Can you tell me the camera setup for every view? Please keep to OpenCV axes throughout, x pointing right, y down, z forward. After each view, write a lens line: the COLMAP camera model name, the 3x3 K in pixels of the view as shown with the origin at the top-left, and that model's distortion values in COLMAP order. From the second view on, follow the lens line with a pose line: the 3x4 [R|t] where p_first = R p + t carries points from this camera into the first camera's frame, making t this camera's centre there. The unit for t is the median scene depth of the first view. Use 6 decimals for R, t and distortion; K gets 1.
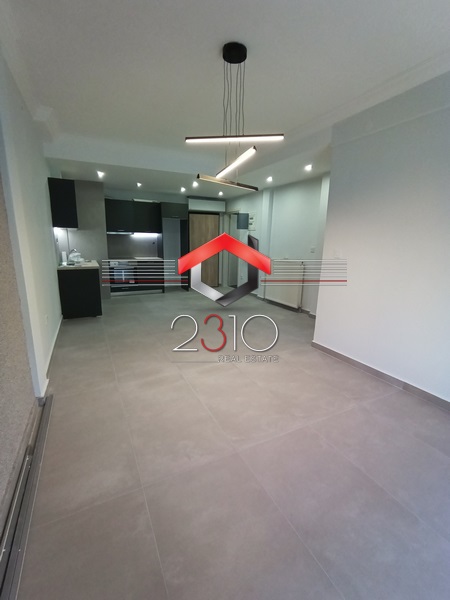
lens RADIAL K [[274.5, 0, 227.7], [0, 274.5, 298.2], [0, 0, 1]] dist [-0.000059, 0.000724]
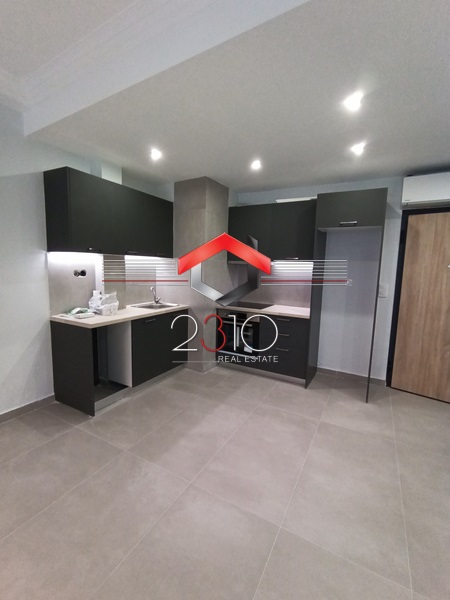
lens RADIAL K [[274.5, 0, 227.7], [0, 274.5, 298.2], [0, 0, 1]] dist [-0.000059, 0.000724]
pose [[0.565890, 0.092068, -0.819324, 0.067139], [-0.189117, 0.981745, -0.020300, -0.147685], [0.802498, 0.166436, 0.572971, 0.665802]]
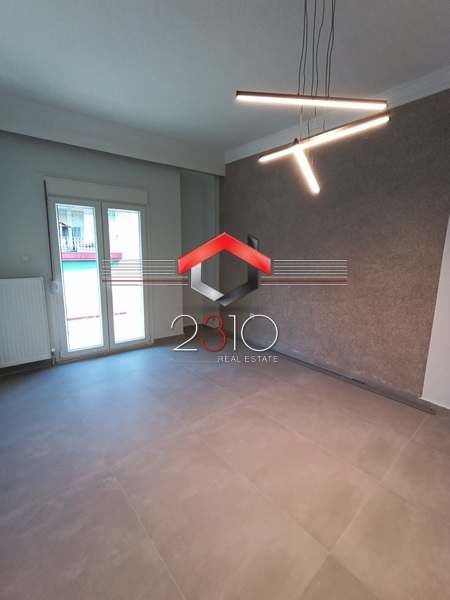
lens RADIAL K [[274.5, 0, 227.7], [0, 274.5, 298.2], [0, 0, 1]] dist [-0.000059, 0.000724]
pose [[-0.969139, 0.010700, -0.246281, 0.129825], [-0.083412, 0.925894, 0.368460, -0.130556], [0.231973, 0.377632, -0.896428, 0.590083]]
